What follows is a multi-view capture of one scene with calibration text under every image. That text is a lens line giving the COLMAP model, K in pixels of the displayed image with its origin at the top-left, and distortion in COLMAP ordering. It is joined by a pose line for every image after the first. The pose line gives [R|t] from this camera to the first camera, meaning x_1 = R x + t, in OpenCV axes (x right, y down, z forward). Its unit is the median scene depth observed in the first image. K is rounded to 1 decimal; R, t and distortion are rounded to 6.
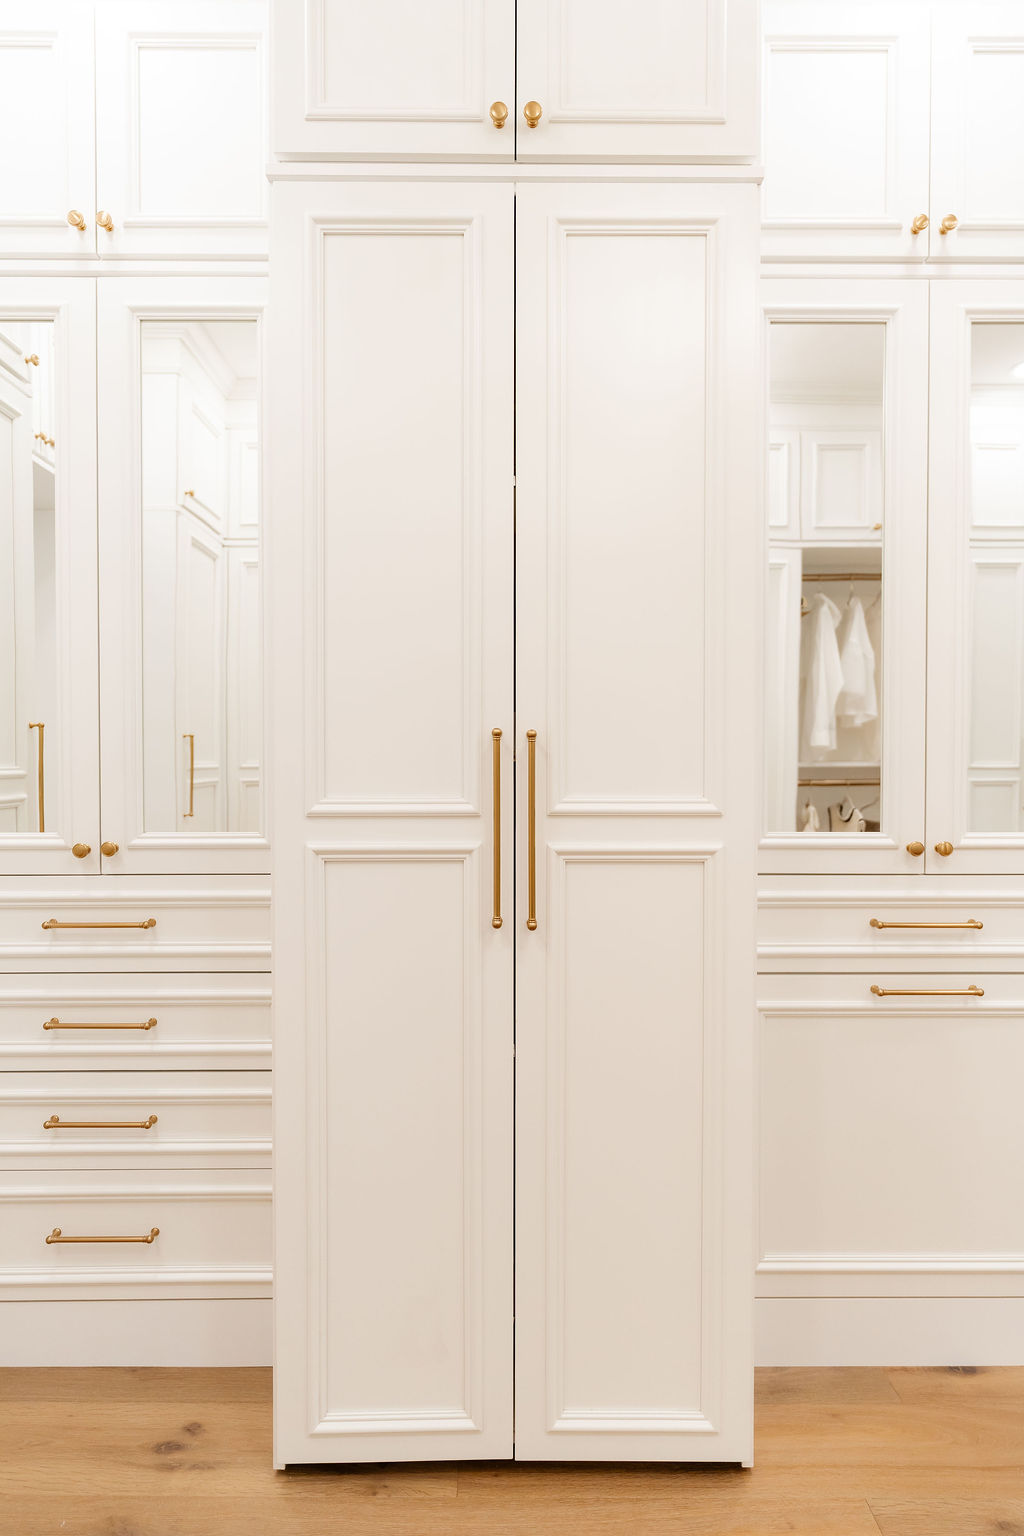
lens RADIAL K [[866.3, 0, 514.7], [0, 866.3, 747.2], [0, 0, 1]] dist [0.005266, -0.000798]
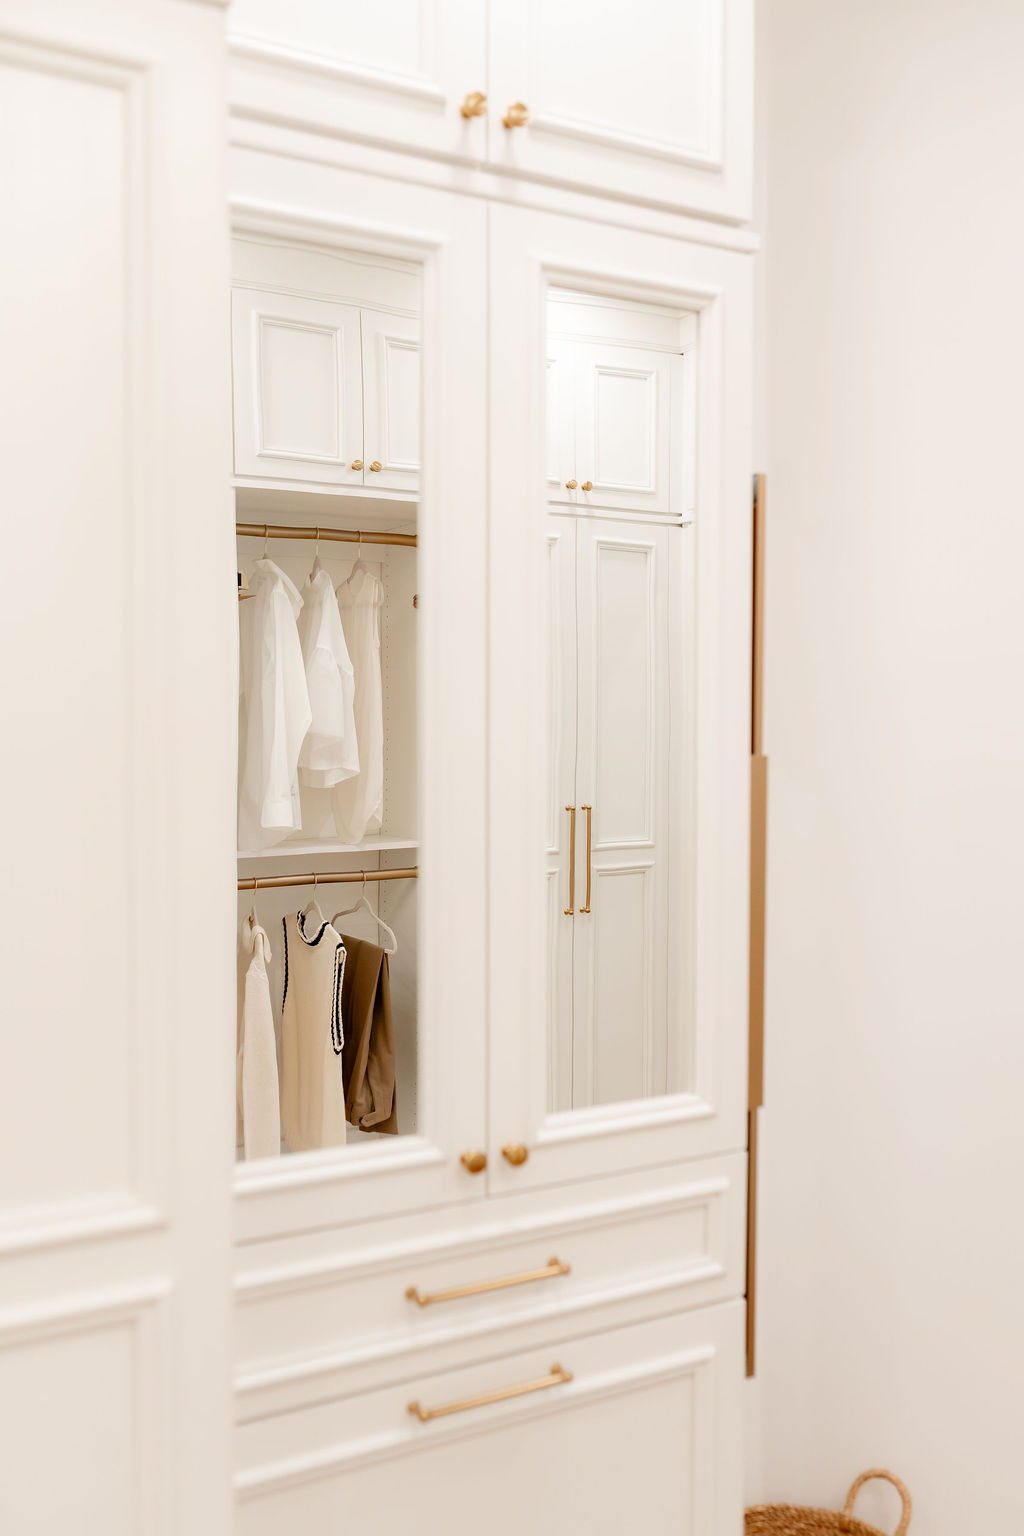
lens RADIAL K [[1457.3, 0, 510.2], [0, 1457.3, 771.8], [0, 0, 1]] dist [-0.002552, 0.007368]
pose [[0.869046, -0.018207, 0.494397, -0.006540], [0.005604, 0.999621, 0.026962, -0.175762], [-0.494700, -0.020661, 0.868818, 0.122109]]
